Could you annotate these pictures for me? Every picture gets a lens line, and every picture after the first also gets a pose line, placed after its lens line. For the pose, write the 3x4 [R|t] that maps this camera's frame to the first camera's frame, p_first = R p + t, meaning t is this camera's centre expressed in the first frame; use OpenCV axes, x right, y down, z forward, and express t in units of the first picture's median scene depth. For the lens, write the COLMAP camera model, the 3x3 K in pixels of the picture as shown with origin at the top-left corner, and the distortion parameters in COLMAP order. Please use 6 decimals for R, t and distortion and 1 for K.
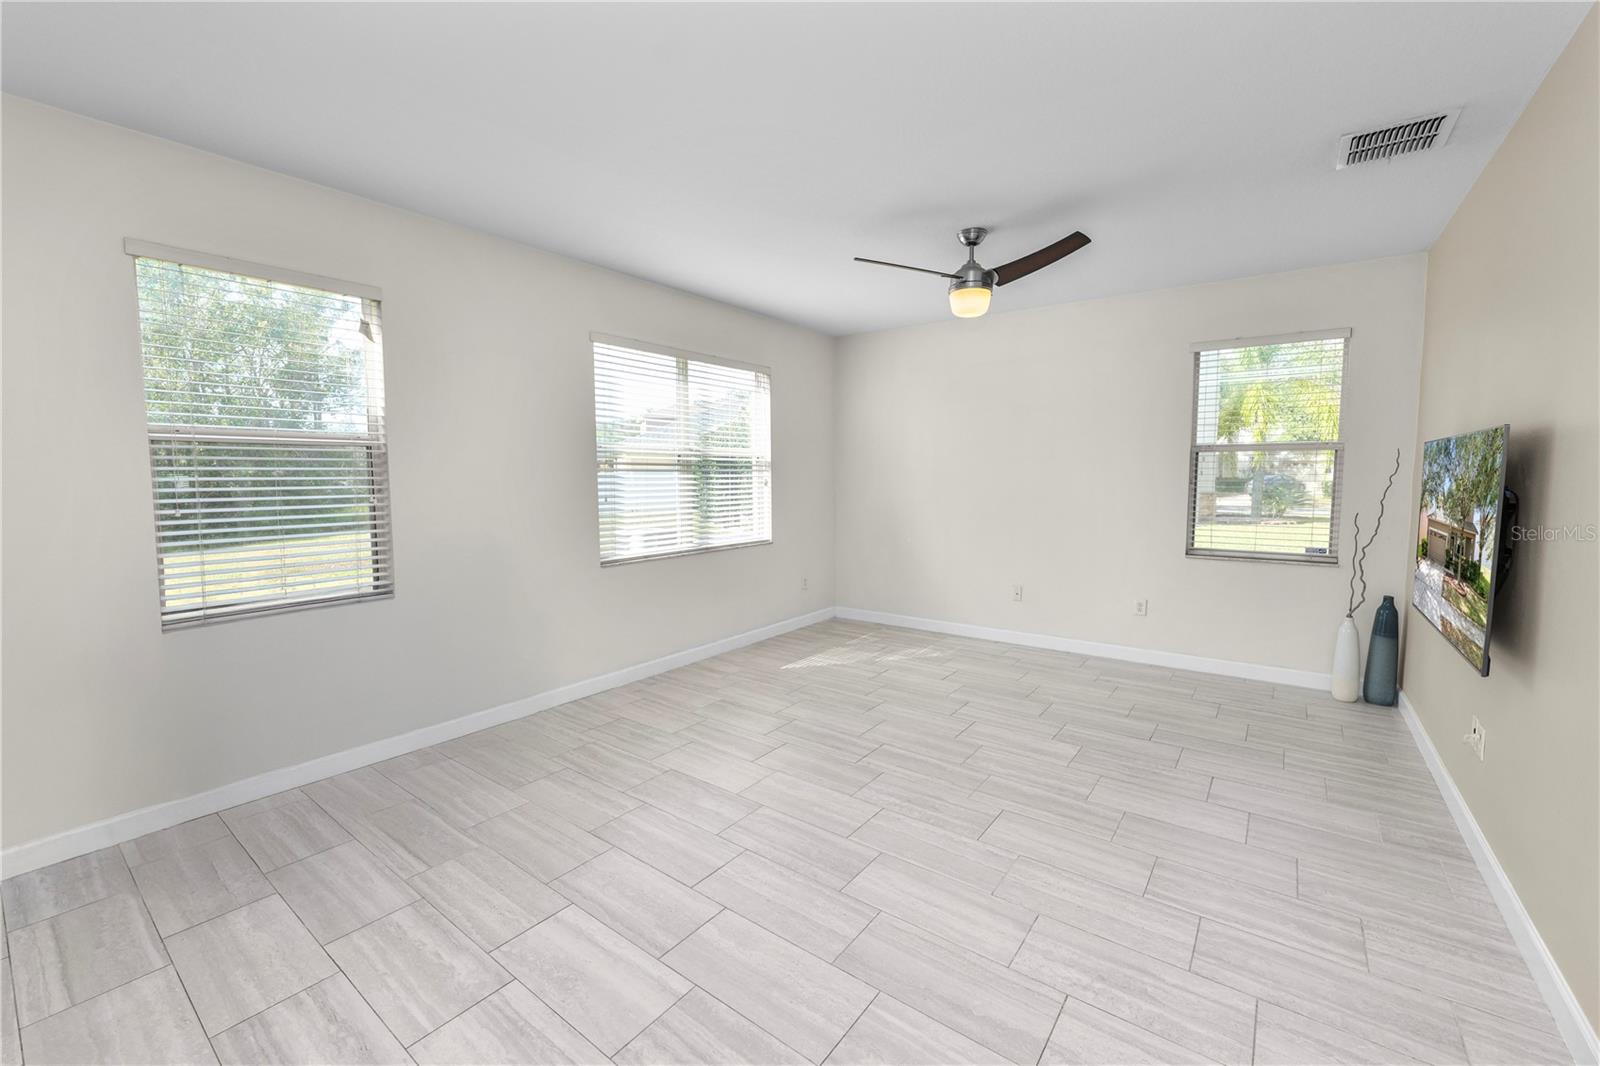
lens RADIAL K [[653.8, 0, 796.1], [0, 653.8, 528.0], [0, 0, 1]] dist [-0.008594, -0.000188]
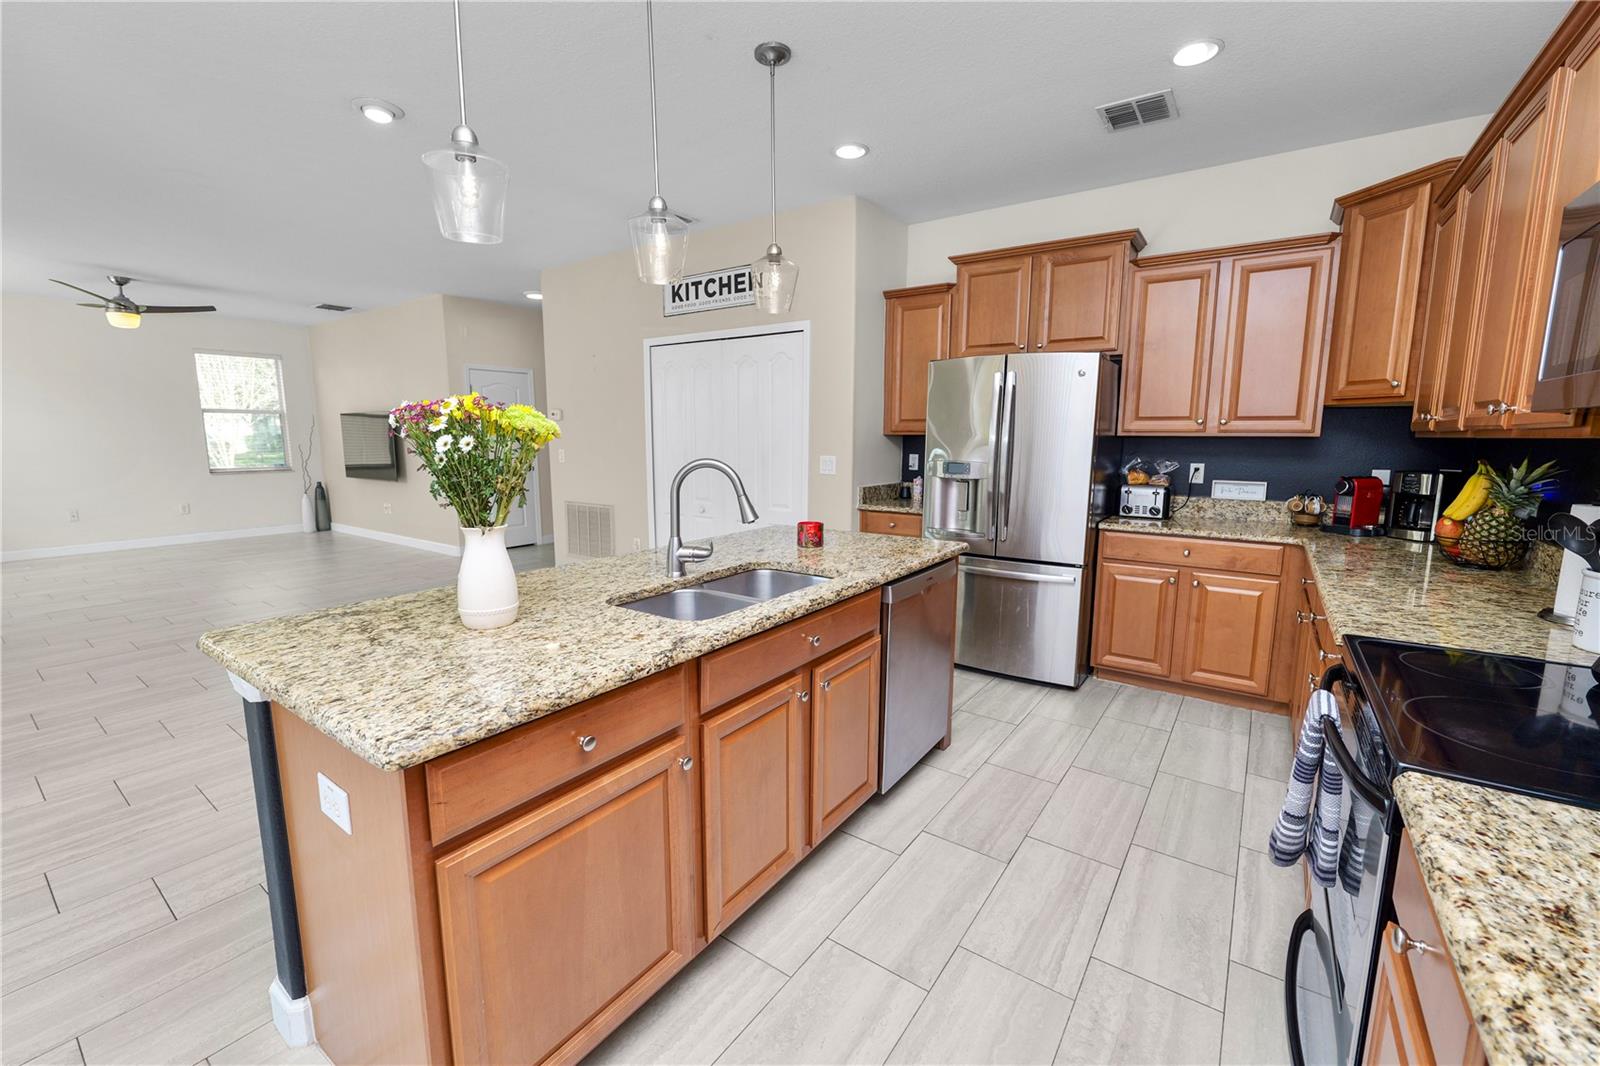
lens RADIAL K [[651.6, 0, 799.5], [0, 651.6, 531.5], [0, 0, 1]] dist [-0.011633, 0.000401]
pose [[-0.034100, -0.144292, 0.988947, -1.498963], [0.080727, 0.985892, 0.146629, 0.089021], [-0.996153, 0.084835, -0.021970, -0.642079]]
